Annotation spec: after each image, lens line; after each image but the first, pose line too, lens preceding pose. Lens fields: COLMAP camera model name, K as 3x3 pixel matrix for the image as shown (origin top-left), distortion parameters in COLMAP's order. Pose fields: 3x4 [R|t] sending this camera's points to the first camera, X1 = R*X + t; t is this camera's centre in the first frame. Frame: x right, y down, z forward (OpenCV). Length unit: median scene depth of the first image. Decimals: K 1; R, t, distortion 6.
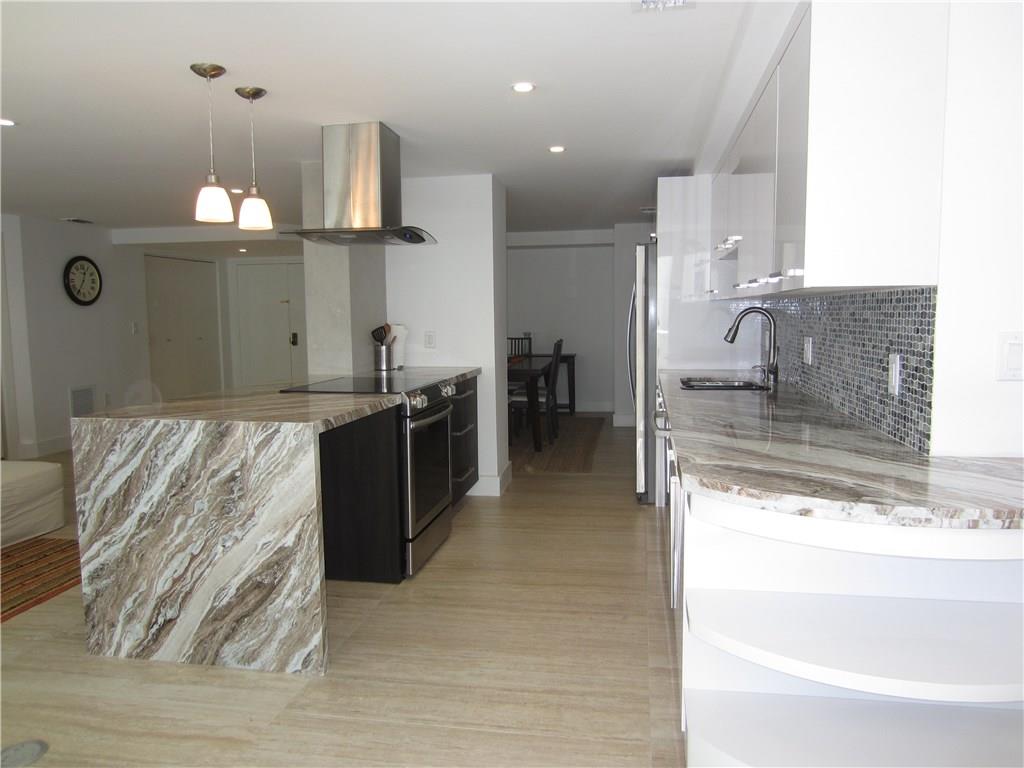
lens RADIAL K [[726.8, 0, 513.4], [0, 726.8, 387.0], [0, 0, 1]] dist [-0.029808, 0.011910]
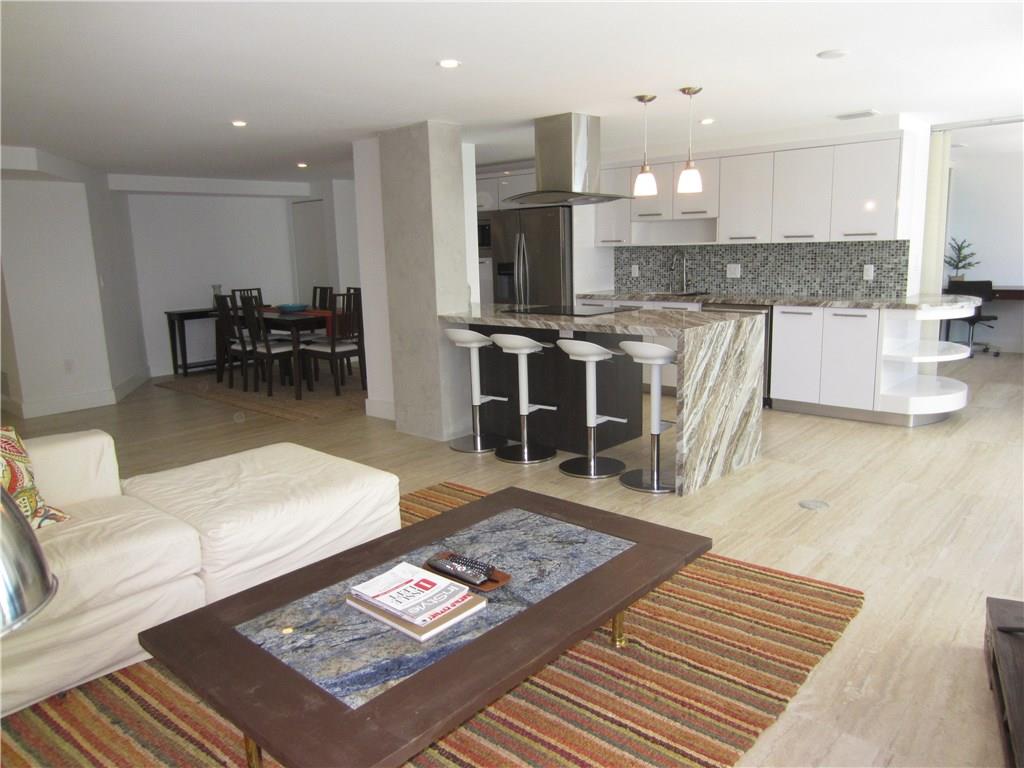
lens RADIAL K [[727.7, 0, 528.9], [0, 727.7, 383.6], [0, 0, 1]] dist [-0.004977, 0.000767]
pose [[0.526458, -0.160008, 0.835009, -1.797583], [0.109555, 0.986710, 0.120005, -0.052291], [-0.843113, 0.028302, 0.536991, 0.446506]]
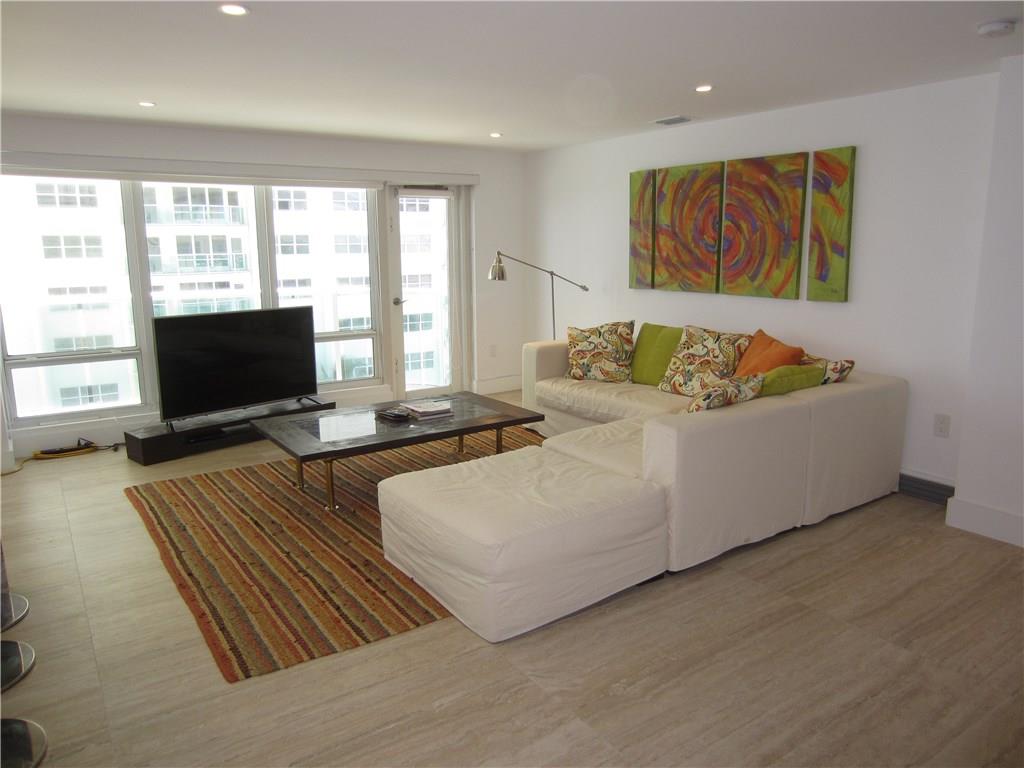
lens RADIAL K [[719.8, 0, 512.0], [0, 719.8, 384.0], [0, 0, 1]] dist [-0.039364, 0.004819]
pose [[-0.719611, 0.148657, -0.678278, -0.429870], [-0.056064, 0.961187, 0.270143, -0.247132], [0.692110, 0.232425, -0.683347, 2.062023]]
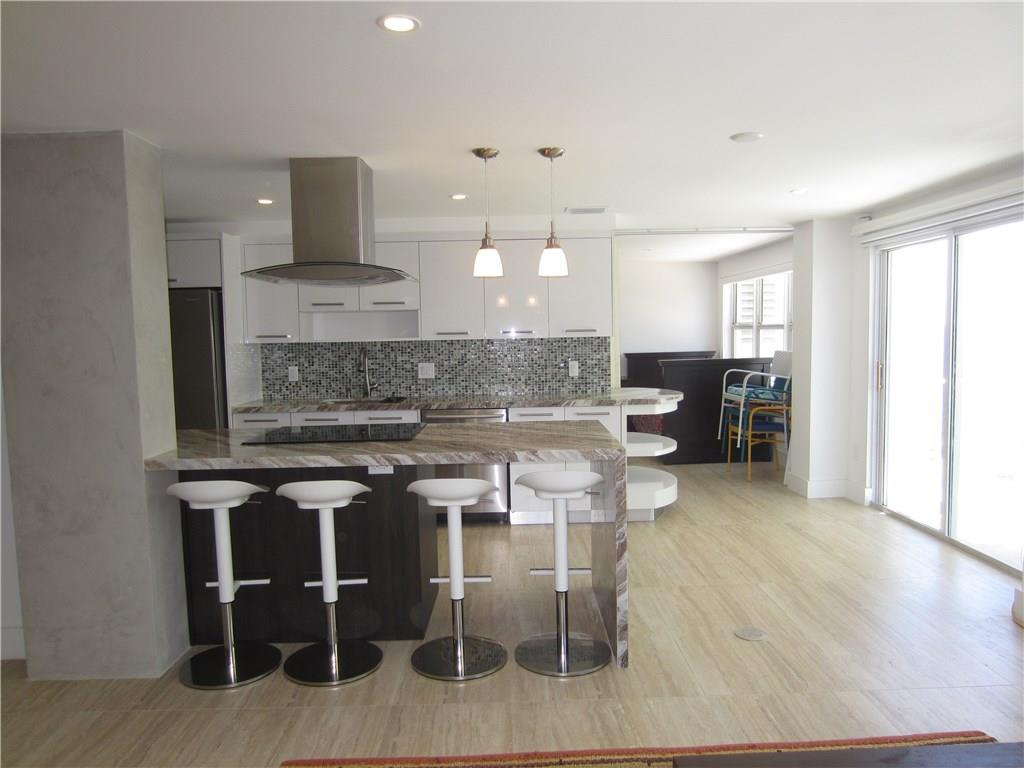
lens RADIAL K [[726.8, 0, 513.4], [0, 726.8, 387.0], [0, 0, 1]] dist [-0.029808, 0.011910]
pose [[-0.176375, -0.060565, 0.982458, -1.500153], [0.125377, 0.988593, 0.083451, -0.146598], [-0.976306, 0.137896, -0.166769, 1.208016]]
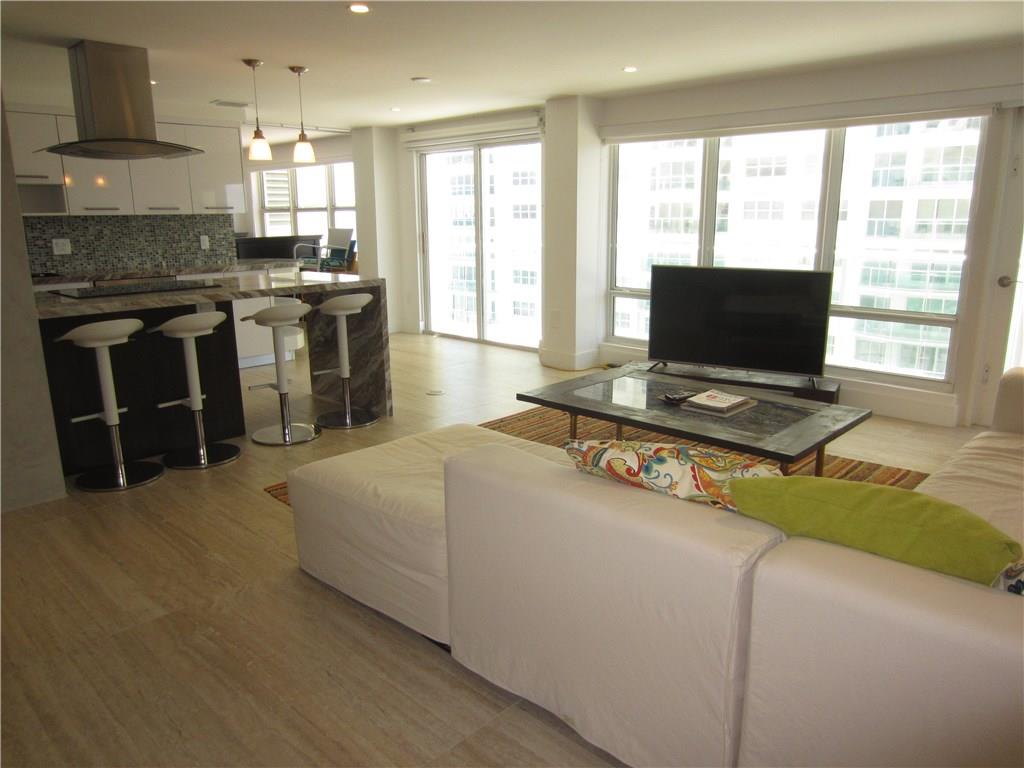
lens RADIAL K [[726.8, 0, 513.4], [0, 726.8, 387.0], [0, 0, 1]] dist [-0.029808, 0.011910]
pose [[-0.822247, -0.114090, 0.557578, -1.694015], [0.077915, 0.947911, 0.308859, -0.203406], [-0.563772, 0.297403, -0.770528, 2.032847]]
